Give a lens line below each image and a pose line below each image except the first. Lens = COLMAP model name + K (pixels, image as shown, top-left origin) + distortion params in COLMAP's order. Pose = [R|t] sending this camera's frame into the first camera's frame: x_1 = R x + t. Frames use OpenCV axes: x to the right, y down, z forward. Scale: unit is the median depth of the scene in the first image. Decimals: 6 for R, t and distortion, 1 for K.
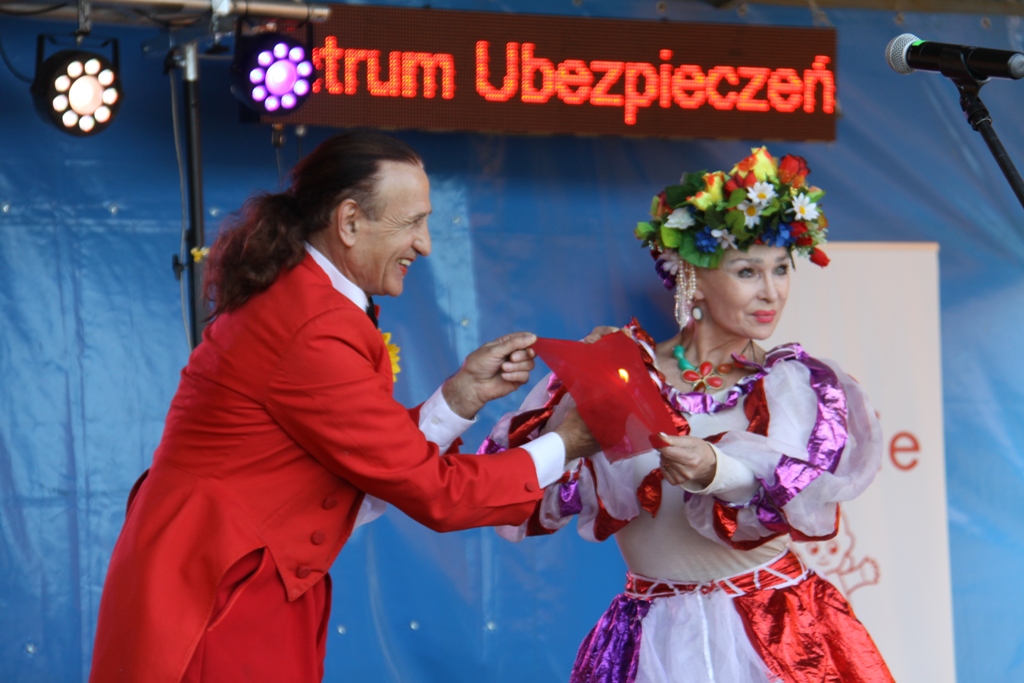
lens RADIAL K [[4581.9, 0, 512.0], [0, 4581.9, 341.5], [0, 0, 1]] dist [1.537071, 3.447312]
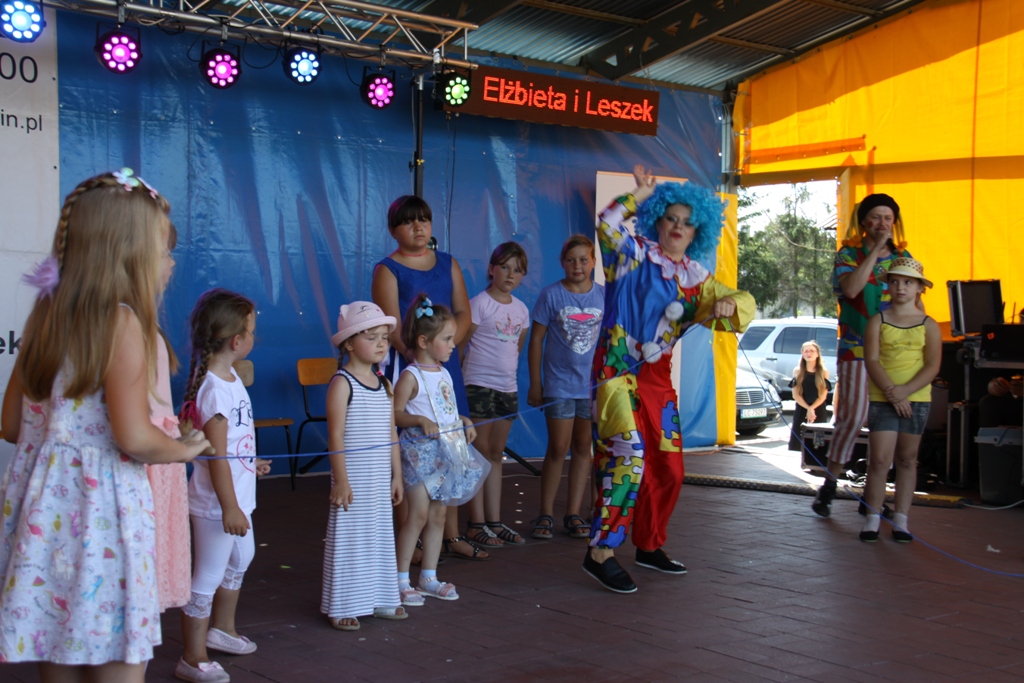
lens RADIAL K [[1387.3, 0, 528.3], [0, 1387.3, 329.7], [0, 0, 1]] dist [0.037622, 0.692212]
pose [[0.994805, 0.062853, 0.080073, -0.063394], [-0.069980, 0.993521, 0.089543, -0.000592], [-0.073926, -0.094682, 0.992759, 0.258067]]
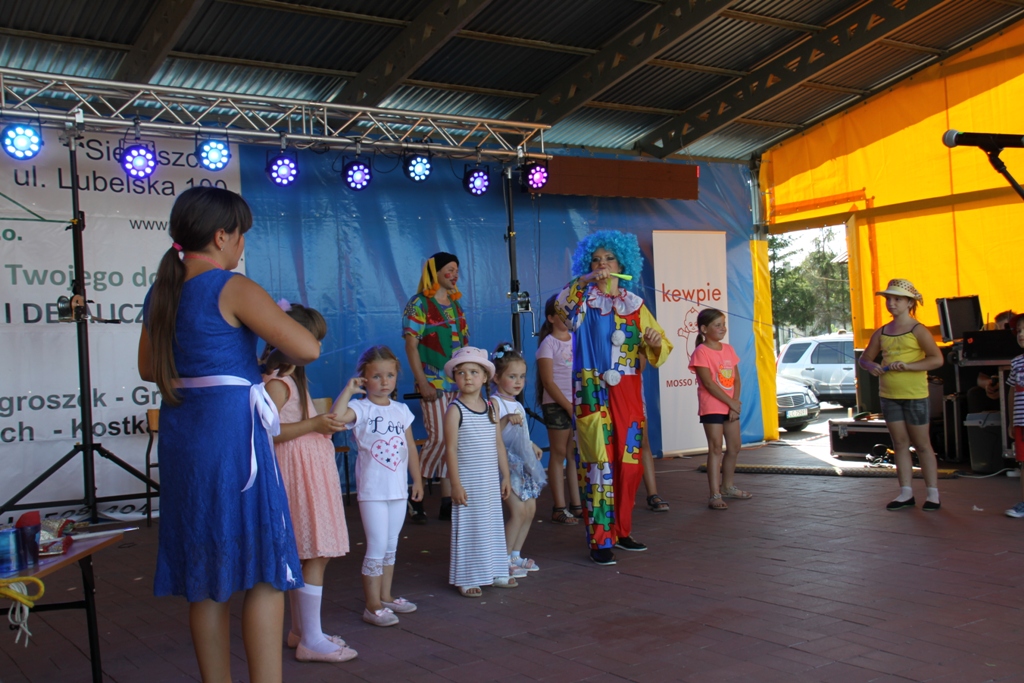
lens RADIAL K [[1111.3, 0, 533.0], [0, 1111.3, 339.2], [0, 0, 1]] dist [-0.055348, 0.286407]
pose [[0.999988, -0.000110, 0.004833, -0.056854], [-0.000246, 0.997286, 0.073628, -0.003194], [-0.004828, -0.073629, 0.997274, 0.241055]]
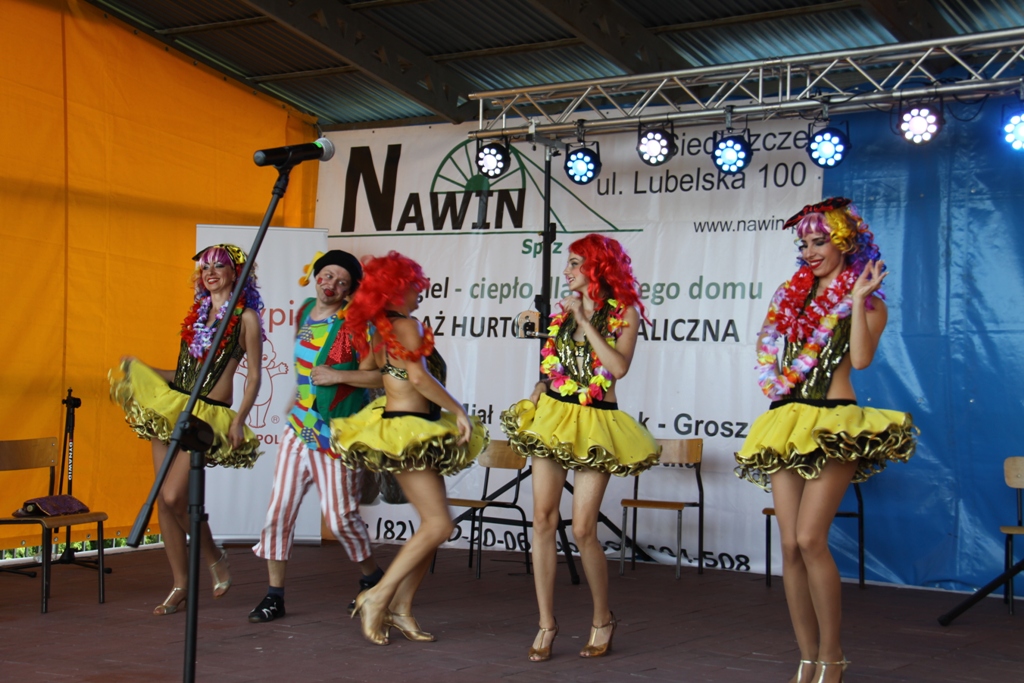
lens RADIAL K [[1692.8, 0, 527.8], [0, 1692.8, 316.2], [0, 0, 1]] dist [0.185189, 0.879422]
pose [[0.368047, 0.004935, -0.929794, 0.502295], [0.047089, 0.998604, 0.023939, -0.001855], [0.928614, -0.052594, 0.367301, 0.509991]]
